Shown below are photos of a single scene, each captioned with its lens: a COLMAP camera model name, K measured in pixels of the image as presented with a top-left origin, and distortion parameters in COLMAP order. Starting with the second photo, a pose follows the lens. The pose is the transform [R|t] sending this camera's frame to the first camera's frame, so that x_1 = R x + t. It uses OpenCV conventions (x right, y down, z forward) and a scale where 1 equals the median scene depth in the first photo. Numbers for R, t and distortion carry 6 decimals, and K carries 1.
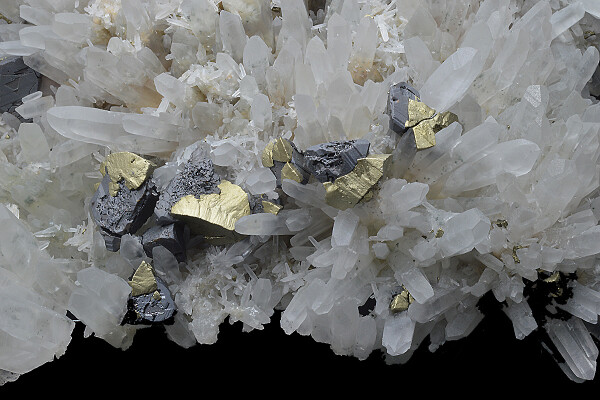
lens RADIAL K [[1696.9, 0, 300.0], [0, 1696.9, 200.0], [0, 0, 1]] dist [-0.054155, -0.254849]
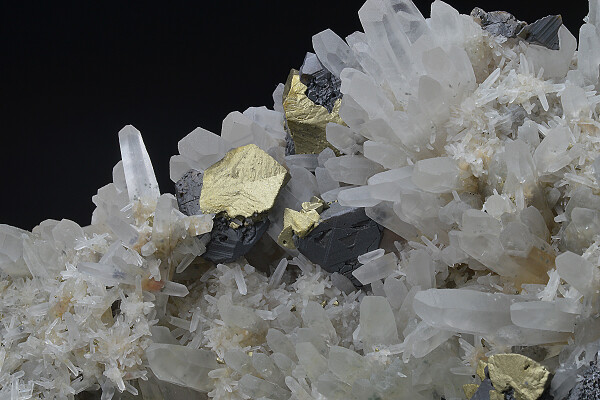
lens RADIAL K [[1696.9, 0, 300.0], [0, 1696.9, 200.0], [0, 0, 1]] dist [-0.054155, -0.254849]
pose [[0.998073, 0.036440, -0.050231, -0.160683], [-0.034806, 0.998848, 0.033036, -0.117071], [0.051377, -0.031224, 0.998191, 0.227038]]
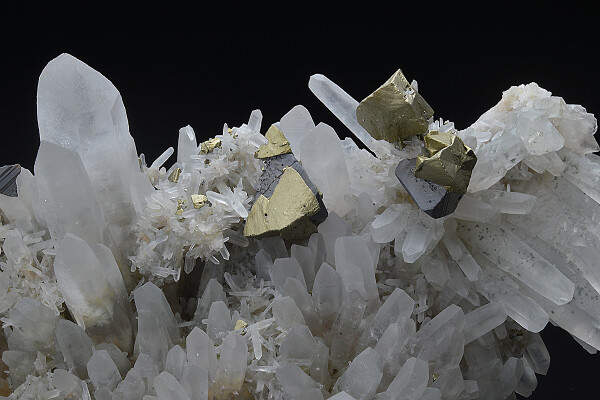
lens RADIAL K [[1696.9, 0, 300.0], [0, 1696.9, 200.0], [0, 0, 1]] dist [-0.054155, -0.254849]
pose [[0.998520, 0.032656, -0.043484, 0.104436], [-0.030239, 0.998022, 0.055107, -0.217393], [0.045198, -0.053711, 0.997533, 0.176750]]
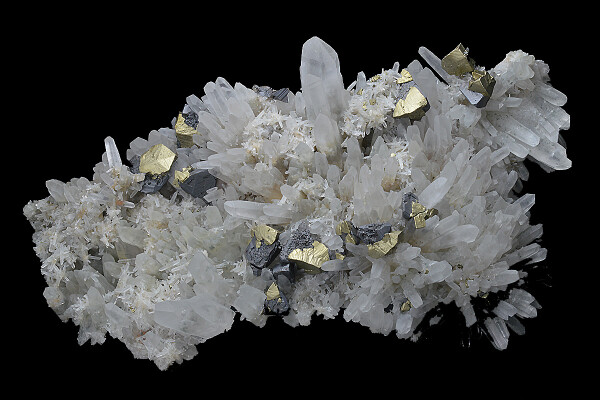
lens RADIAL K [[1696.9, 0, 300.0], [0, 1696.9, 200.0], [0, 0, 1]] dist [-0.054155, -0.254849]
pose [[0.999233, 0.021325, -0.032853, -0.000303], [-0.020382, 0.999378, 0.028794, -0.110875], [0.033446, -0.028102, 0.999045, -0.902203]]
